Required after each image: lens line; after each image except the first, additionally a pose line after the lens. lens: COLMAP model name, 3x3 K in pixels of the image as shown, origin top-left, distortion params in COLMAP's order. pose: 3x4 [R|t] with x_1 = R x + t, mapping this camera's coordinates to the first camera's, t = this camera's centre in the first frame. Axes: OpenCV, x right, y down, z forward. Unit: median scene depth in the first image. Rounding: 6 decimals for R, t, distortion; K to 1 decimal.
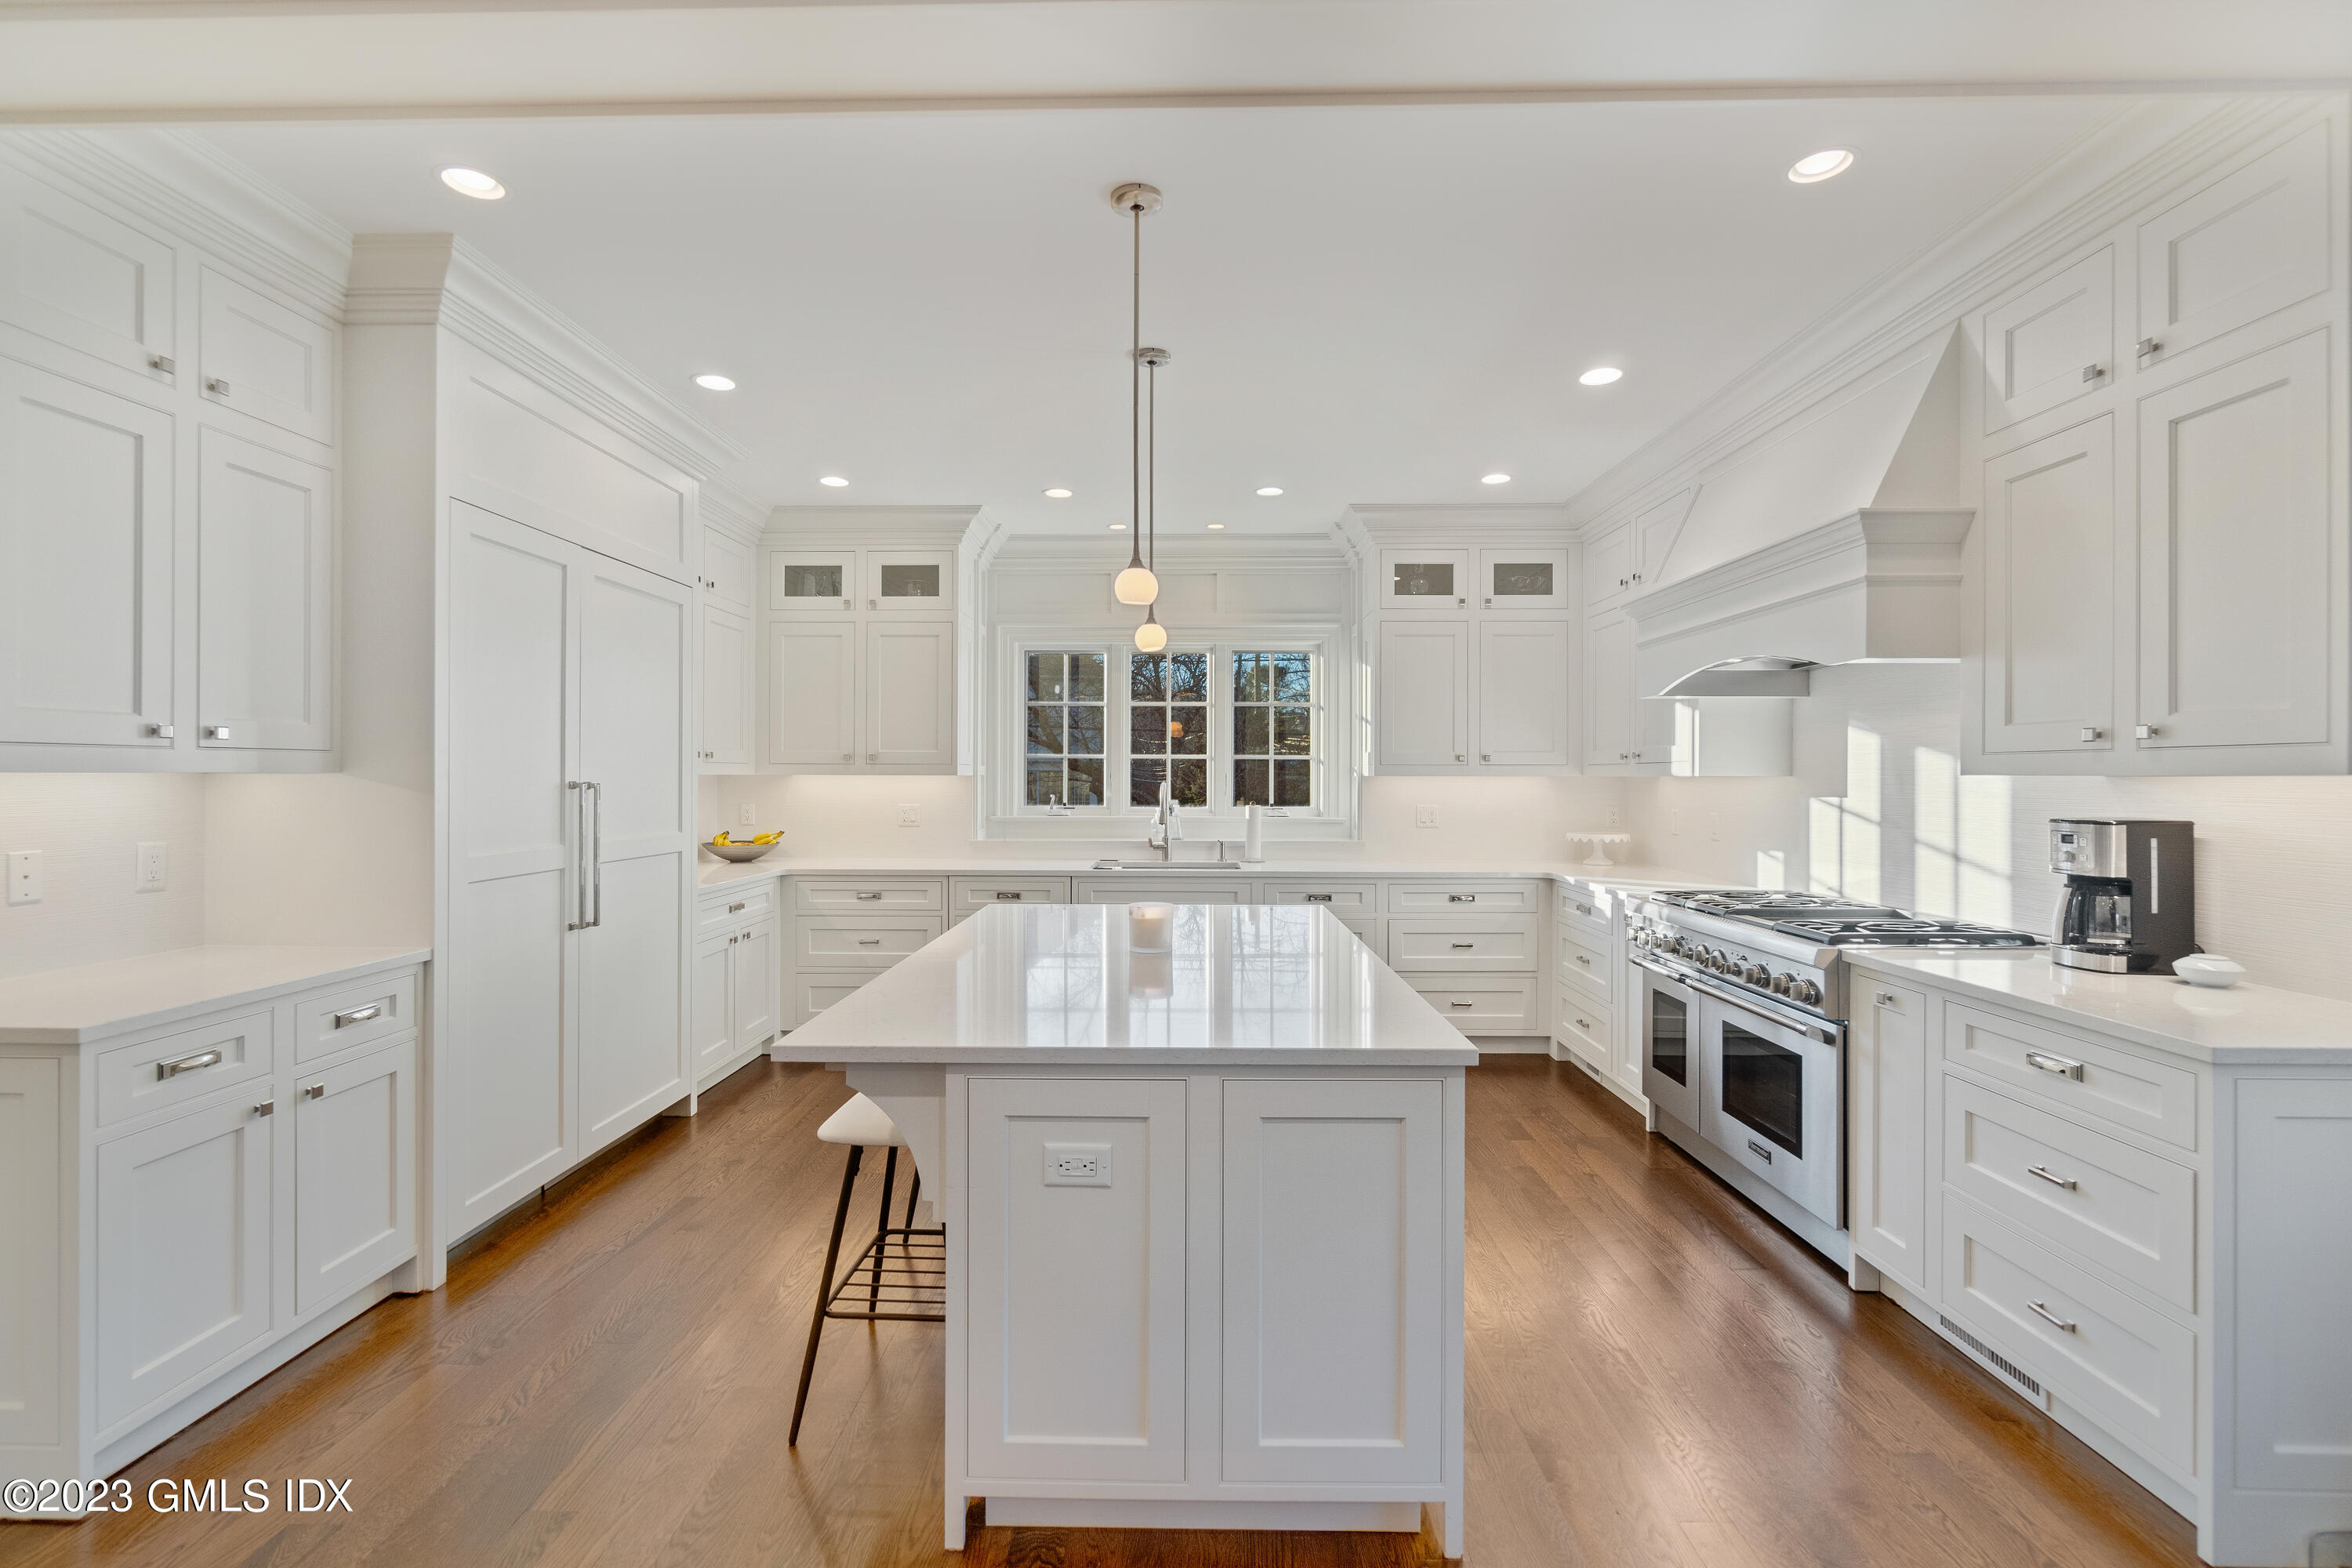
lens RADIAL K [[1032.7, 0, 1169.6], [0, 1032.7, 778.7], [0, 0, 1]] dist [-0.003238, 0.000239]
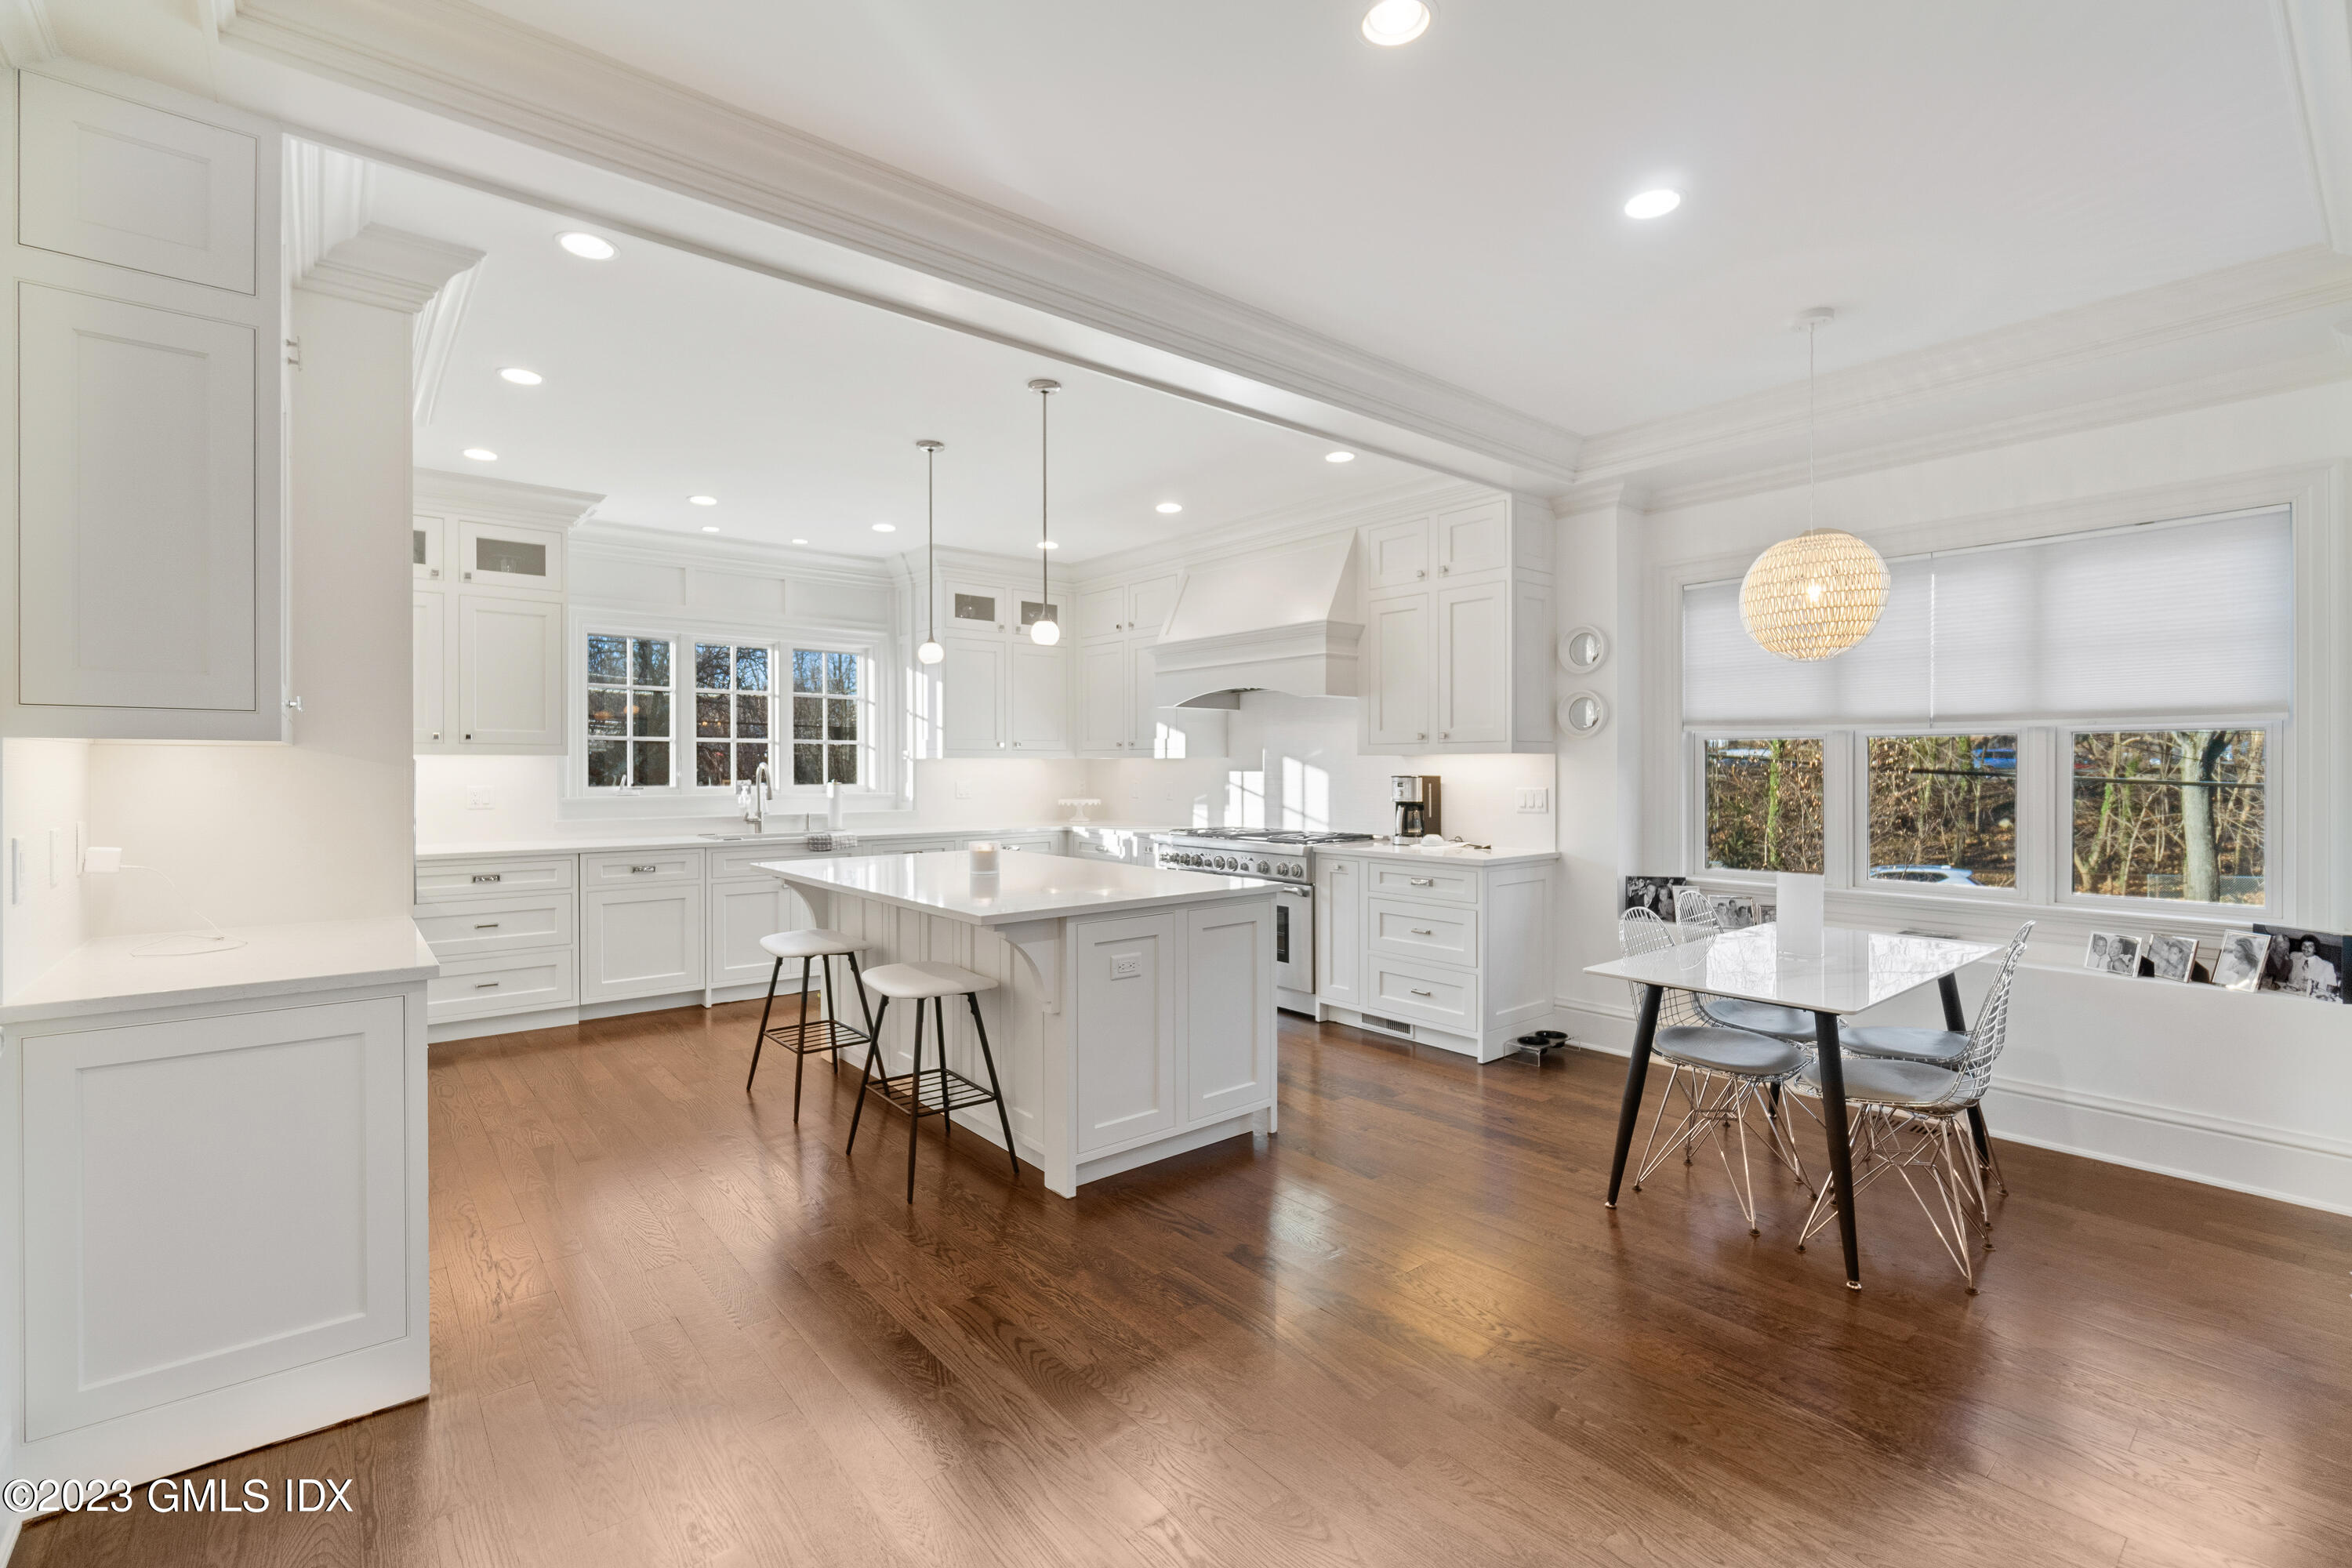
lens RADIAL K [[1032.7, 0, 1154.3], [0, 1032.7, 775.1], [0, 0, 1]] dist [-0.003238, 0.000239]
pose [[0.763256, -0.007561, 0.646052, -0.541271], [0.003108, 0.999963, 0.008031, 0.011639], [-0.646089, -0.004122, 0.763251, -0.182010]]
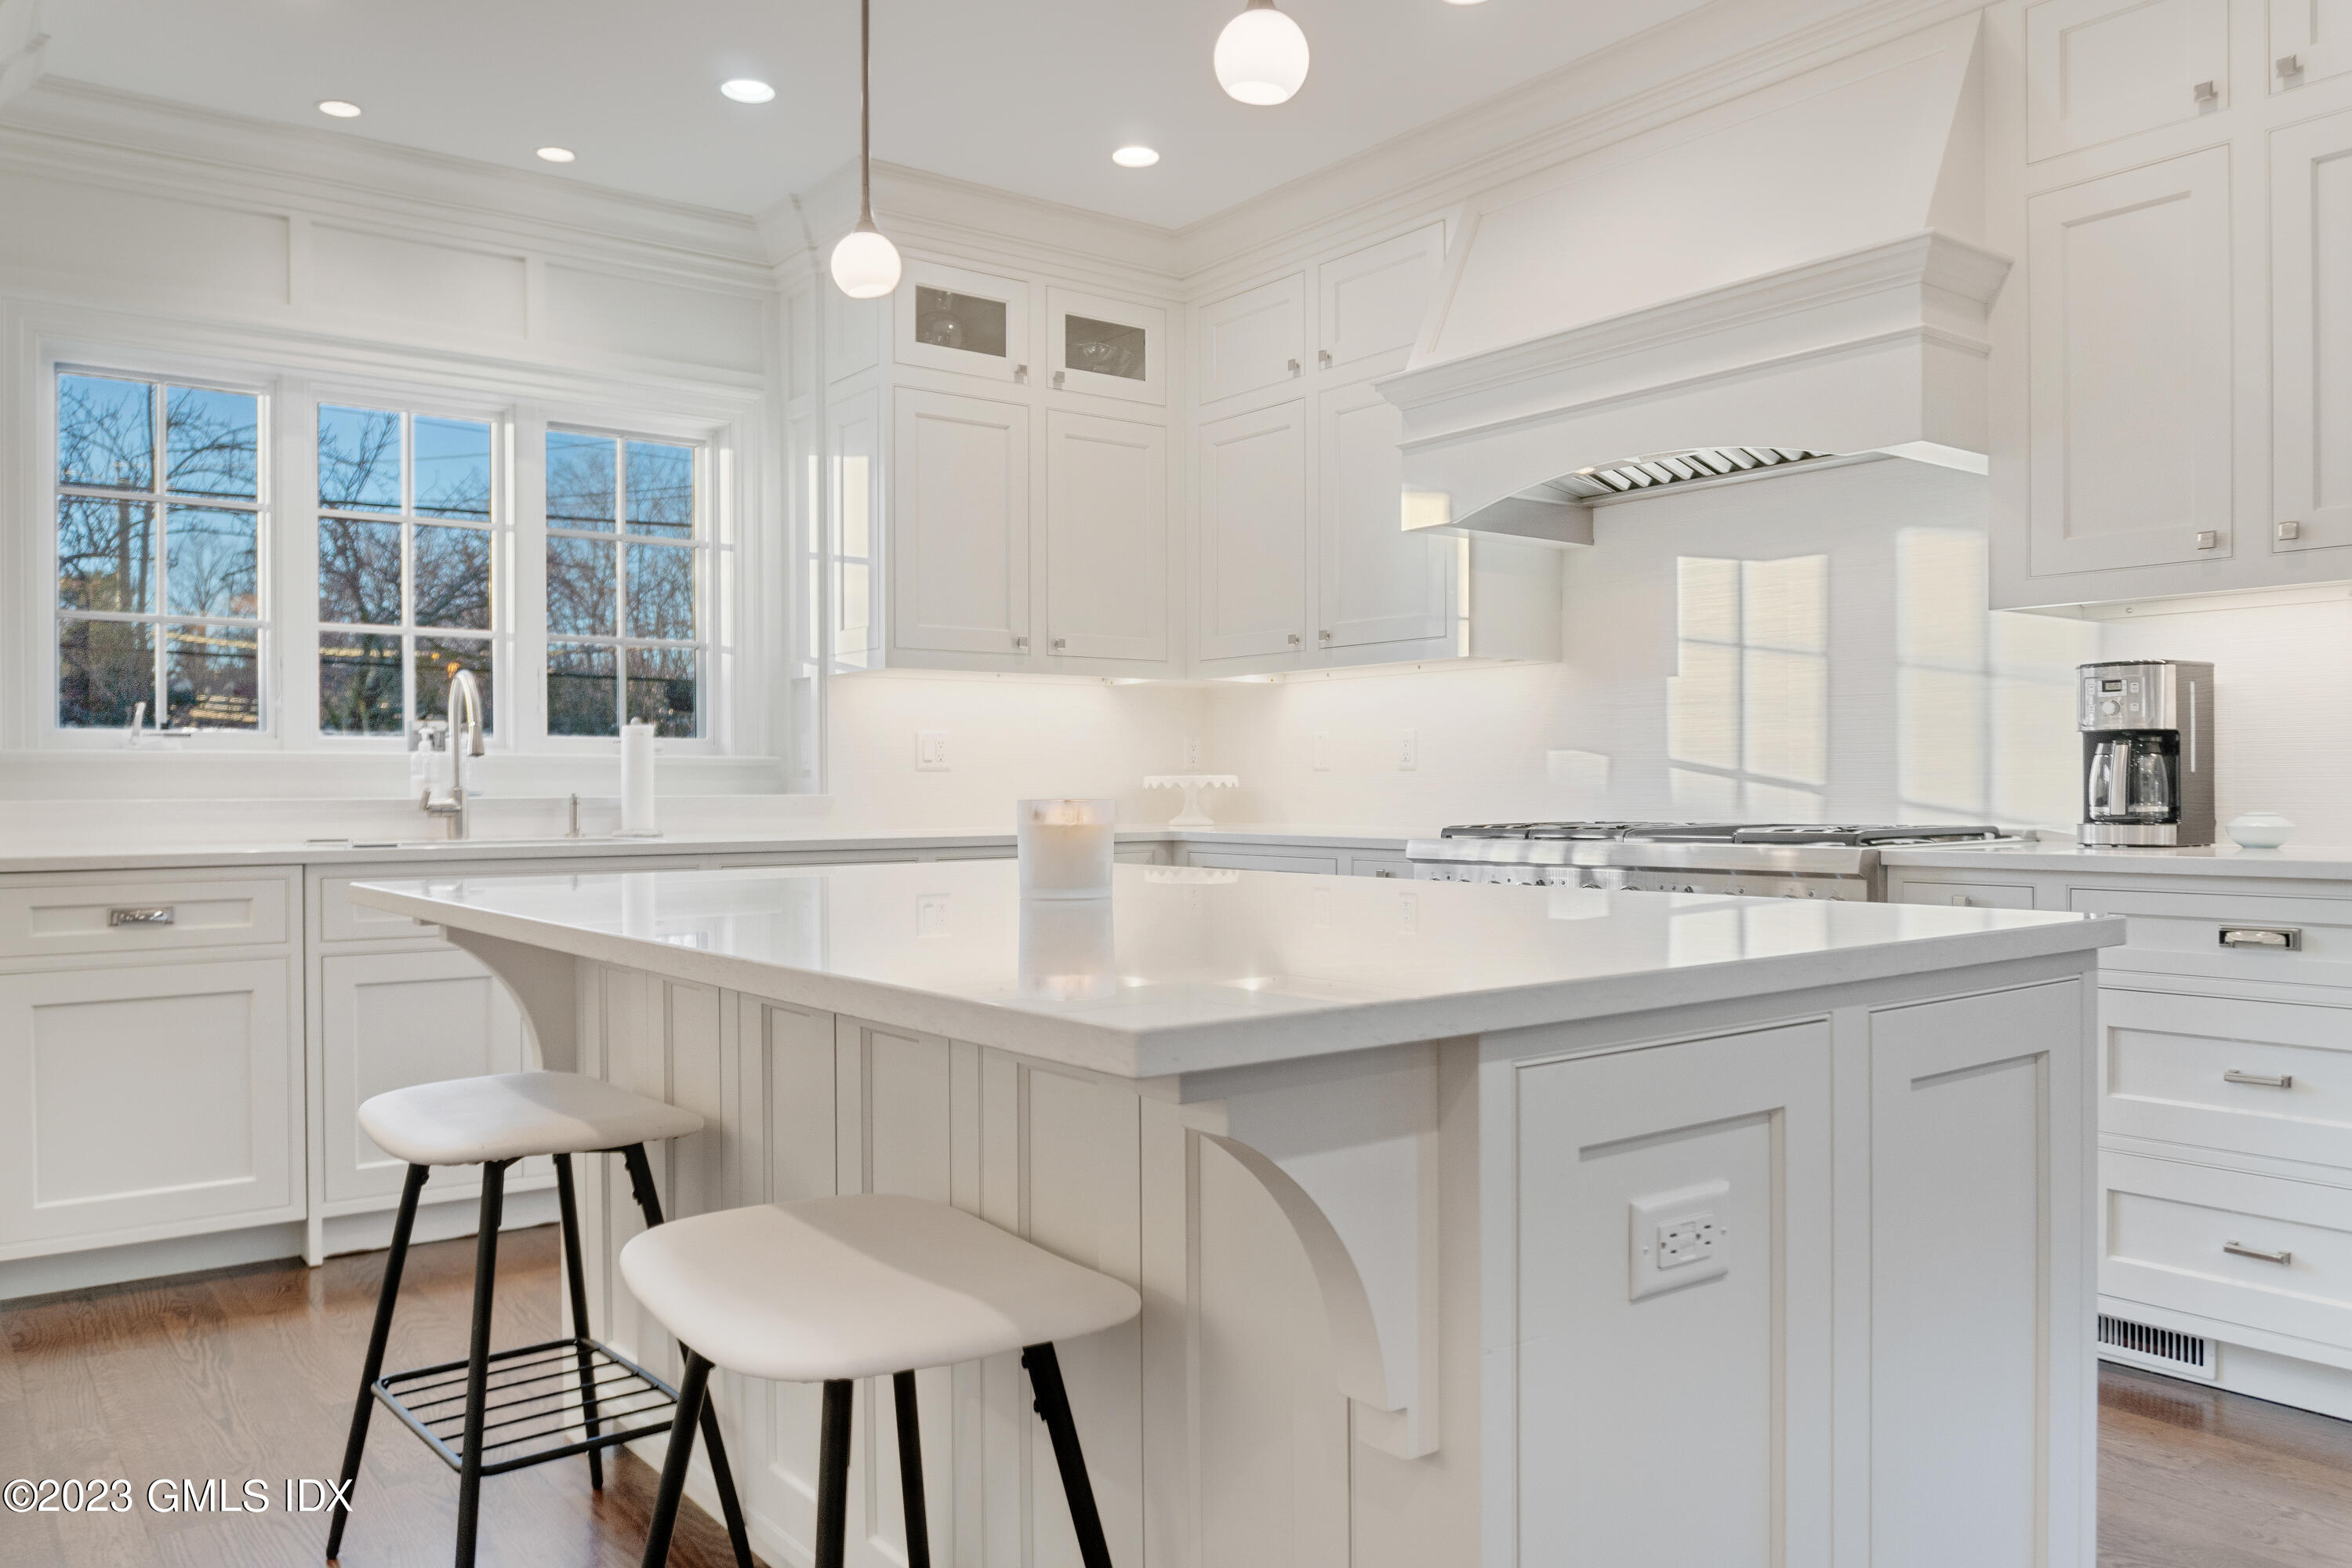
lens RADIAL K [[1715.2, 0, 1165.1], [0, 1715.2, 808.1], [0, 0, 1]] dist [-0.018493, 0.002675]
pose [[0.785487, -0.012457, 0.618753, -0.315320], [0.007858, 0.999918, 0.010155, 0.080887], [-0.618829, -0.003114, 0.785520, 0.250761]]
